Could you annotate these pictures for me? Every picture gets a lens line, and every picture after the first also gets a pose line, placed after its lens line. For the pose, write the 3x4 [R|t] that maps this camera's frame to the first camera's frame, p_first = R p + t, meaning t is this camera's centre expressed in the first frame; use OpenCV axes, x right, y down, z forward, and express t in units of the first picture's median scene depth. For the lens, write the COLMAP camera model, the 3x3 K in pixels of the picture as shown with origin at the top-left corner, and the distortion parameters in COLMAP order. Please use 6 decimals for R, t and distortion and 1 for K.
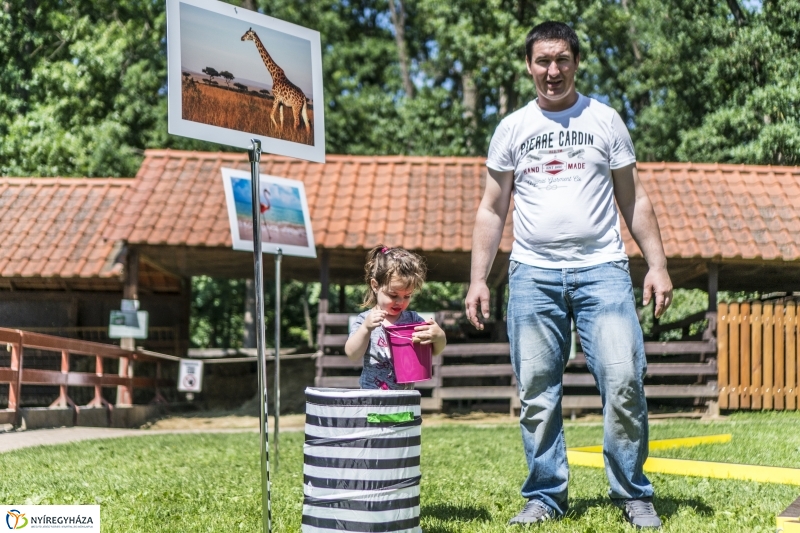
lens RADIAL K [[1160.5, 0, 400.0], [0, 1160.5, 266.5], [0, 0, 1]] dist [-0.014572, -0.016029]
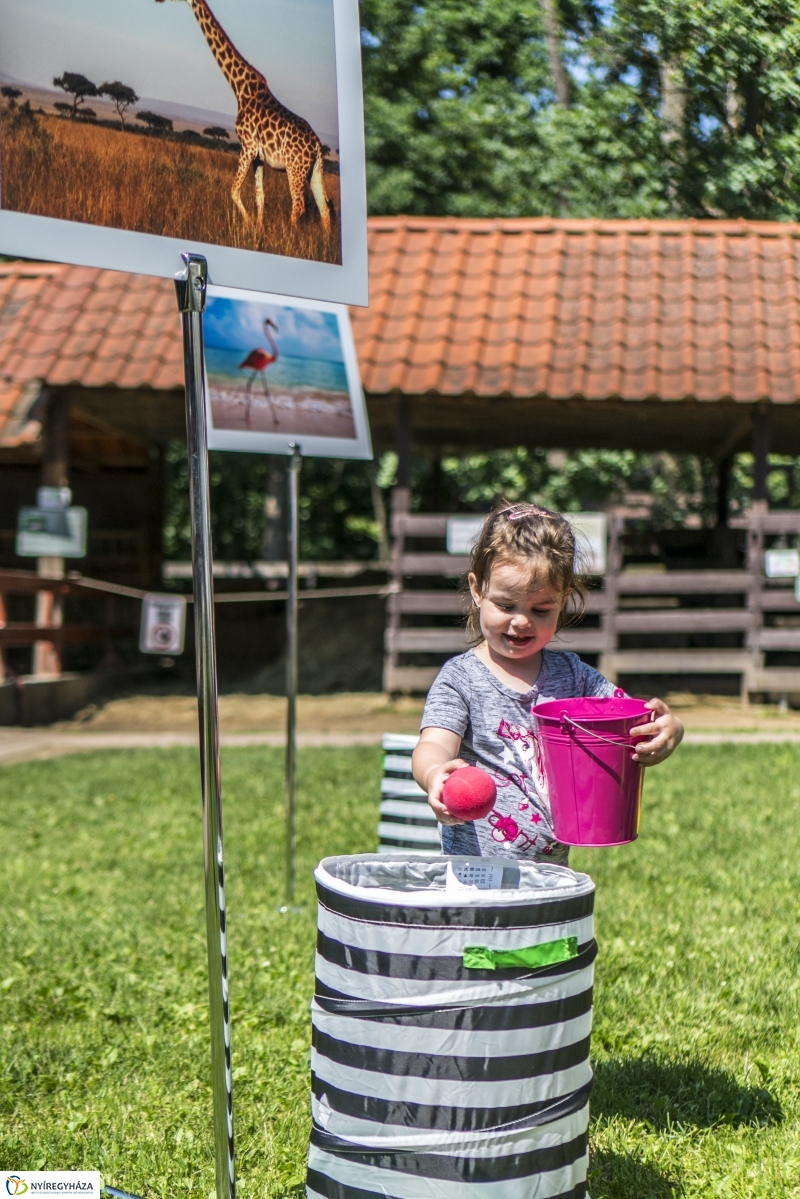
lens RADIAL K [[1739.3, 0, 400.0], [0, 1739.3, 599.5], [0, 0, 1]] dist [-0.014572, -0.016029]
pose [[0.996867, 0.012021, -0.078177, -0.001810], [-0.000897, 0.990038, 0.140797, -0.035291], [0.079091, -0.140286, 0.986947, 0.181957]]
